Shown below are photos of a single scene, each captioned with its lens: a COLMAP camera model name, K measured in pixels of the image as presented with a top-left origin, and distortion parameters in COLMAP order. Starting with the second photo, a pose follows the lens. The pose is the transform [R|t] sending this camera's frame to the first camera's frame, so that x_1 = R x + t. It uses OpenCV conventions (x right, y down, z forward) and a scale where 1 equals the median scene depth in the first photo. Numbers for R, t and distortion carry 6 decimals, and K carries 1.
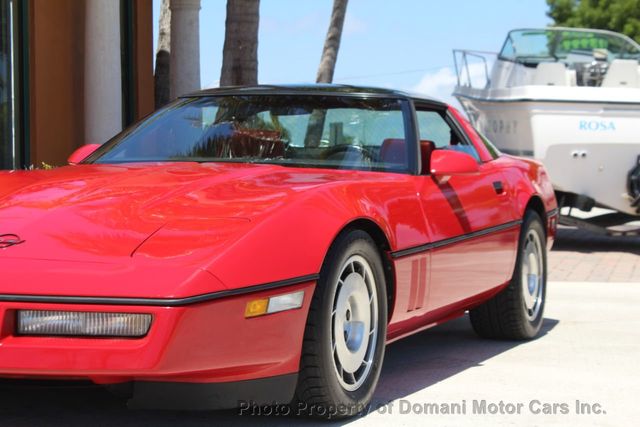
lens RADIAL K [[1490.8, 0, 355.2], [0, 1490.8, 183.4], [0, 0, 1]] dist [0.134390, -0.226635]
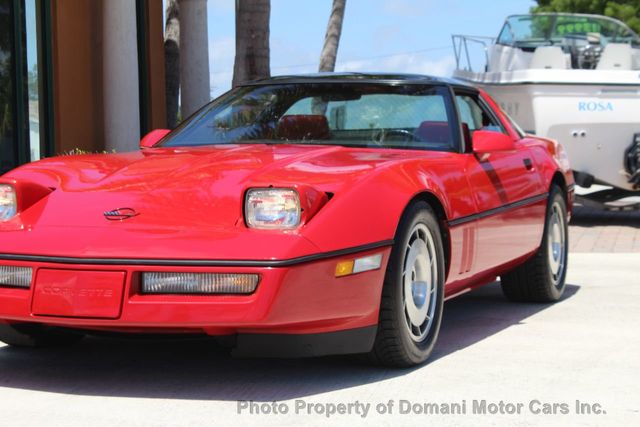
lens RADIAL K [[1490.8, 0, 355.2], [0, 1490.8, 183.4], [0, 0, 1]] dist [0.134390, -0.226635]
pose [[0.999775, -0.013928, 0.016012, -0.049328], [0.013748, 0.999842, 0.011282, 0.002859], [-0.016167, -0.011060, 0.999808, -0.103836]]
